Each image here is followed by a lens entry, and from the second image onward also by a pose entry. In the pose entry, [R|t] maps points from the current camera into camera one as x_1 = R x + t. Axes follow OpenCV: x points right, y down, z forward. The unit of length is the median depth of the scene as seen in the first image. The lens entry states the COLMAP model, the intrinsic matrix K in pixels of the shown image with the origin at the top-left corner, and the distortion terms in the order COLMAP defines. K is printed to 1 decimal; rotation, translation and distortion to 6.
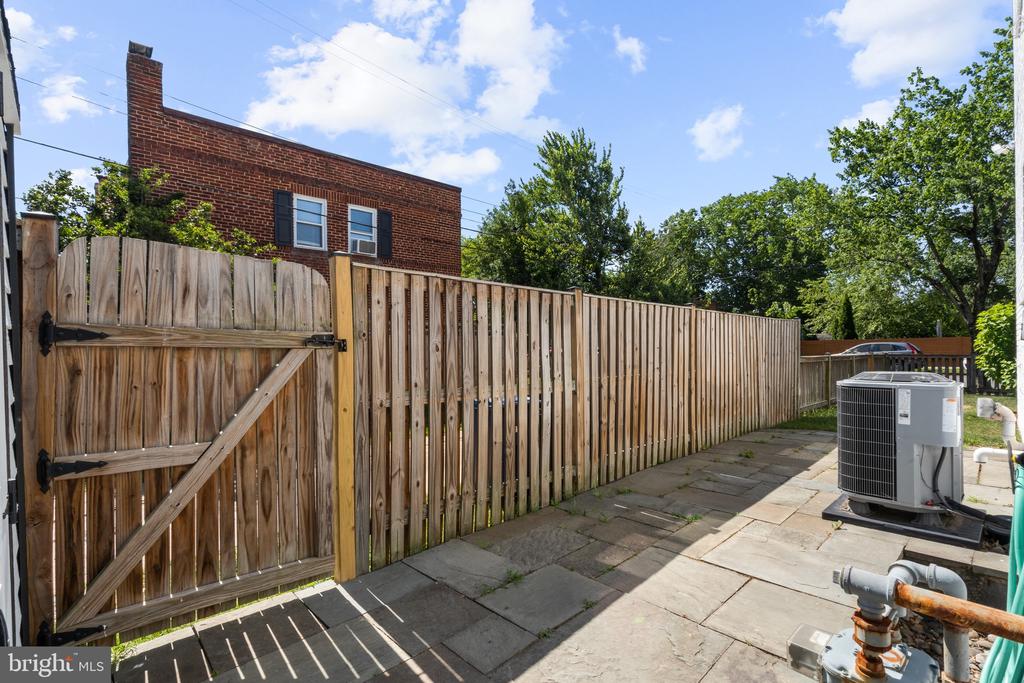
lens RADIAL K [[465.2, 0, 514.3], [0, 465.2, 342.1], [0, 0, 1]] dist [-0.003463, -0.000031]
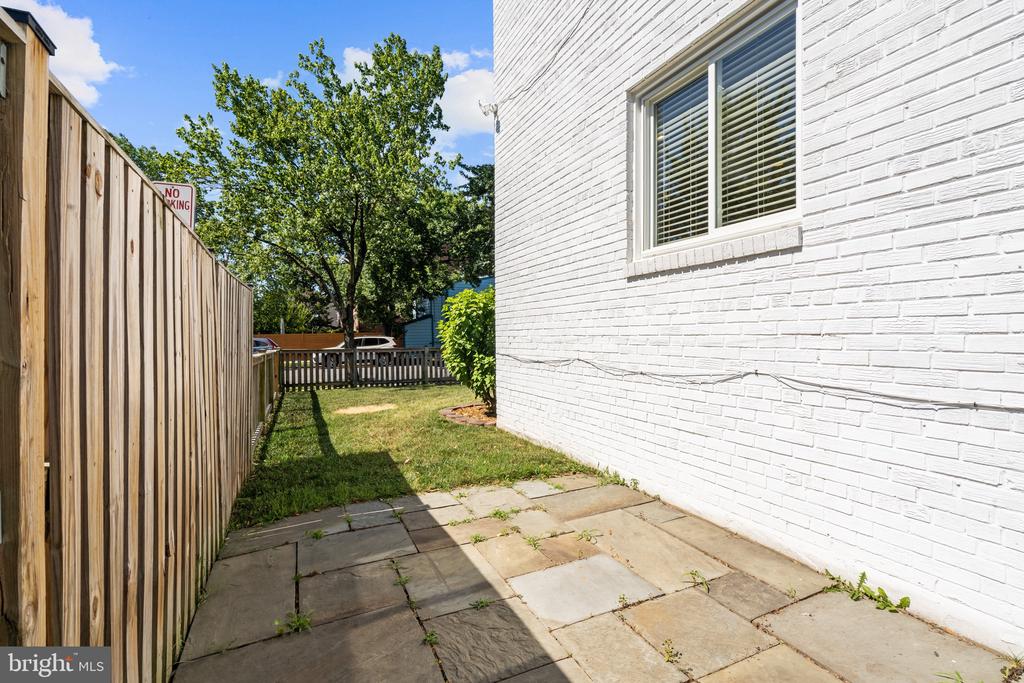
lens RADIAL K [[465.2, 0, 515.5], [0, 465.2, 339.9], [0, 0, 1]] dist [-0.003463, -0.000031]
pose [[0.313494, 0.004718, 0.949579, 0.100324], [-0.006492, 0.999975, -0.002825, 0.006113], [-0.949568, -0.005279, 0.313517, 0.279172]]
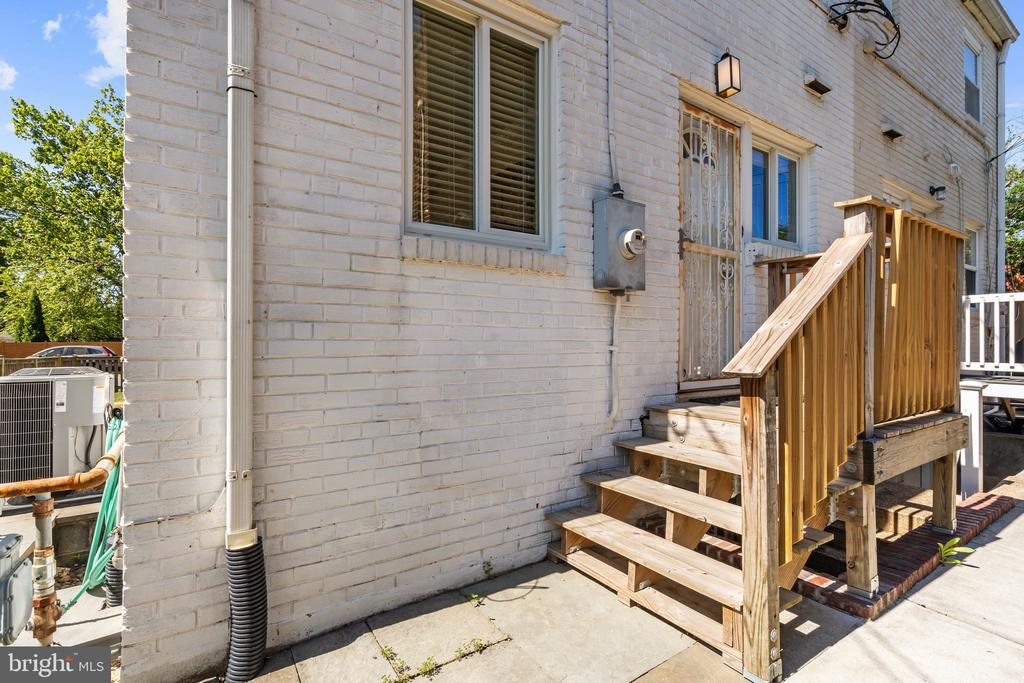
lens RADIAL K [[488.4, 0, 519.3], [0, 488.4, 341.3], [0, 0, 1]] dist [-0.003883, -0.000257]
pose [[0.174362, 0.016938, 0.984536, -0.040633], [-0.005171, 0.999854, -0.016286, 0.004752], [-0.984668, -0.002252, 0.174425, -0.089537]]
